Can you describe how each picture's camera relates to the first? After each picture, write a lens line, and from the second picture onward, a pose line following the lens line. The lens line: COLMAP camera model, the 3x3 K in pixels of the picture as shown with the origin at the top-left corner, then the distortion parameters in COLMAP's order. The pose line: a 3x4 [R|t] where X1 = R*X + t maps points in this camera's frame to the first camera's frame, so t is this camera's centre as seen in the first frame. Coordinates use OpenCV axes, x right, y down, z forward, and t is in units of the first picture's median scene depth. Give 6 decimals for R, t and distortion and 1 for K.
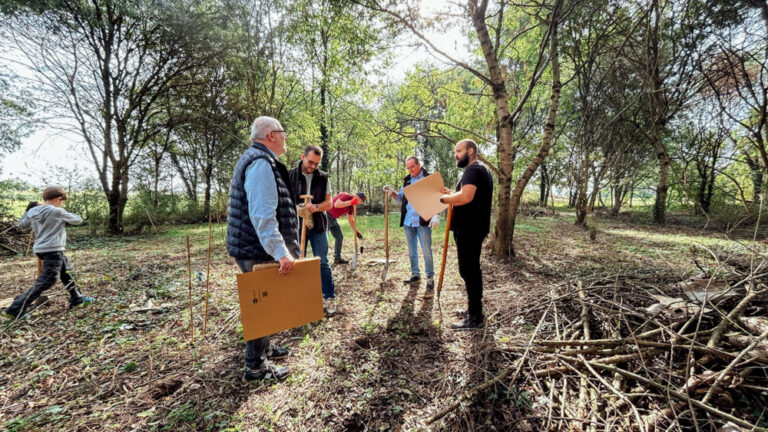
lens RADIAL K [[292.3, 0, 384.0], [0, 292.3, 216.0], [0, 0, 1]] dist [-0.001425, 0.000224]
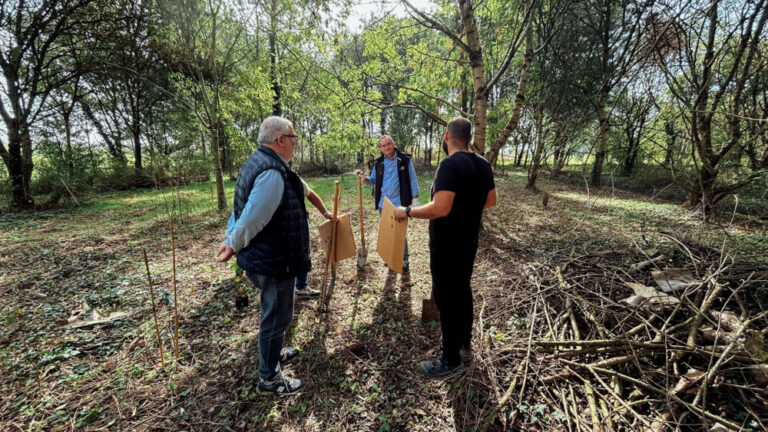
lens RADIAL K [[295.4, 0, 384.0], [0, 295.4, 216.0], [0, 0, 1]] dist [-0.000631, -0.000705]
pose [[0.989305, -0.023957, 0.143882, -0.088216], [0.004834, 0.991262, 0.131818, -0.092909], [-0.145783, -0.129712, 0.980776, 0.074053]]
